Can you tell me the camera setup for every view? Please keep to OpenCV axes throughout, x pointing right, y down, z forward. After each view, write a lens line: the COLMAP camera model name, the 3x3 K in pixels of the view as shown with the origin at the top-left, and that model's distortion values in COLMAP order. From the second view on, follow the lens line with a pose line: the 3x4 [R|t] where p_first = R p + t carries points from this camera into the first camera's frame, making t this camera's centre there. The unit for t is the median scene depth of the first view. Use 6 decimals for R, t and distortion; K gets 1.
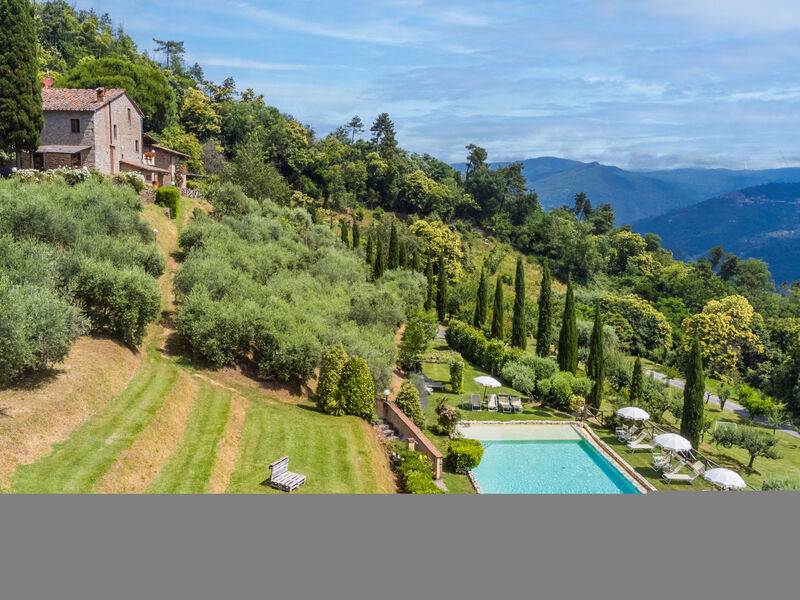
lens RADIAL K [[779.1, 0, 400.0], [0, 779.1, 300.0], [0, 0, 1]] dist [0.002175, 0.015582]
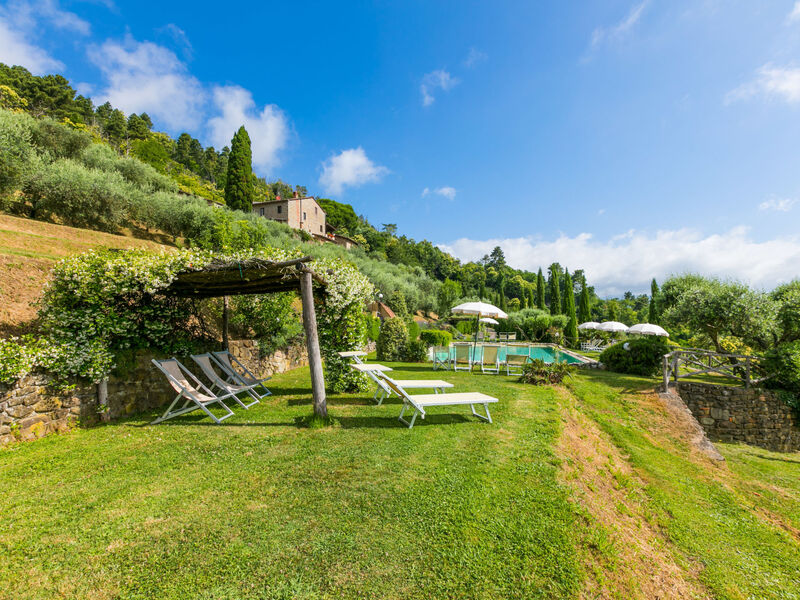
lens RADIAL K [[407.0, 0, 400.6], [0, 407.0, 314.6], [0, 0, 1]] dist [-0.000244, 0.002429]
pose [[0.952076, -0.029605, -0.304427, 0.051785], [-0.014137, 0.989982, -0.140484, 0.055368], [0.305536, 0.138055, 0.942119, 0.072449]]
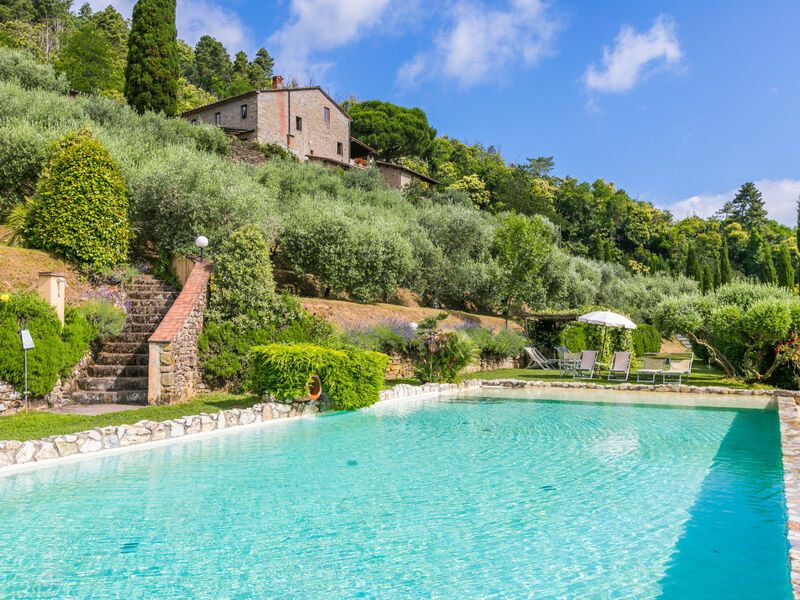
lens RADIAL K [[667.8, 0, 400.0], [0, 667.8, 300.0], [0, 0, 1]] dist [0.007367, 0.000220]
pose [[0.835785, -0.050468, -0.546732, 0.065696], [-0.046662, 0.985635, -0.162316, 0.046559], [0.547070, 0.161173, 0.821424, 0.161784]]
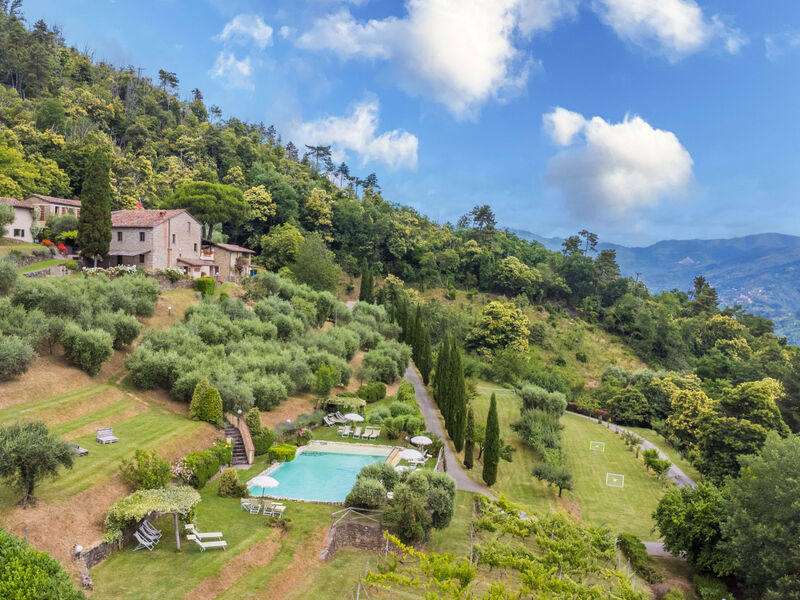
lens RADIAL K [[779.1, 0, 400.0], [0, 779.1, 300.0], [0, 0, 1]] dist [0.002175, 0.015582]
pose [[0.968387, 0.017181, -0.248861, 0.152998], [-0.041489, 0.994823, -0.092764, 0.005523], [0.245979, 0.100156, 0.964087, -0.107554]]
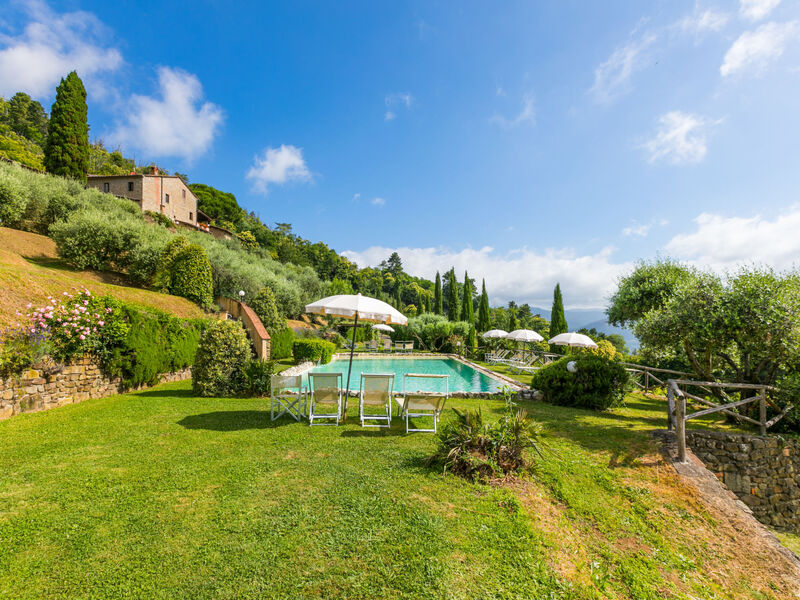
lens RADIAL K [[407.0, 0, 400.6], [0, 407.0, 314.6], [0, 0, 1]] dist [-0.000244, 0.002429]
pose [[0.998036, -0.018817, -0.059754, 0.049696], [0.009302, 0.987762, -0.155689, 0.051047], [0.061953, 0.154827, 0.985997, 0.105187]]
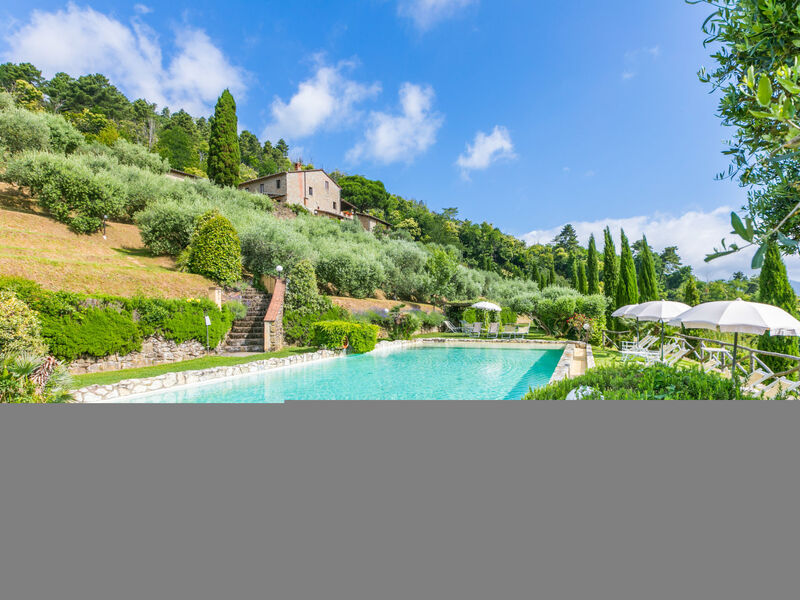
lens RADIAL K [[406.9, 0, 400.0], [0, 406.9, 300.0], [0, 0, 1]] dist [0.002340, 0.000744]
pose [[0.878377, -0.047773, -0.475574, 0.071508], [-0.026051, 0.988728, -0.147436, 0.048182], [0.477257, 0.141894, 0.867232, 0.145076]]
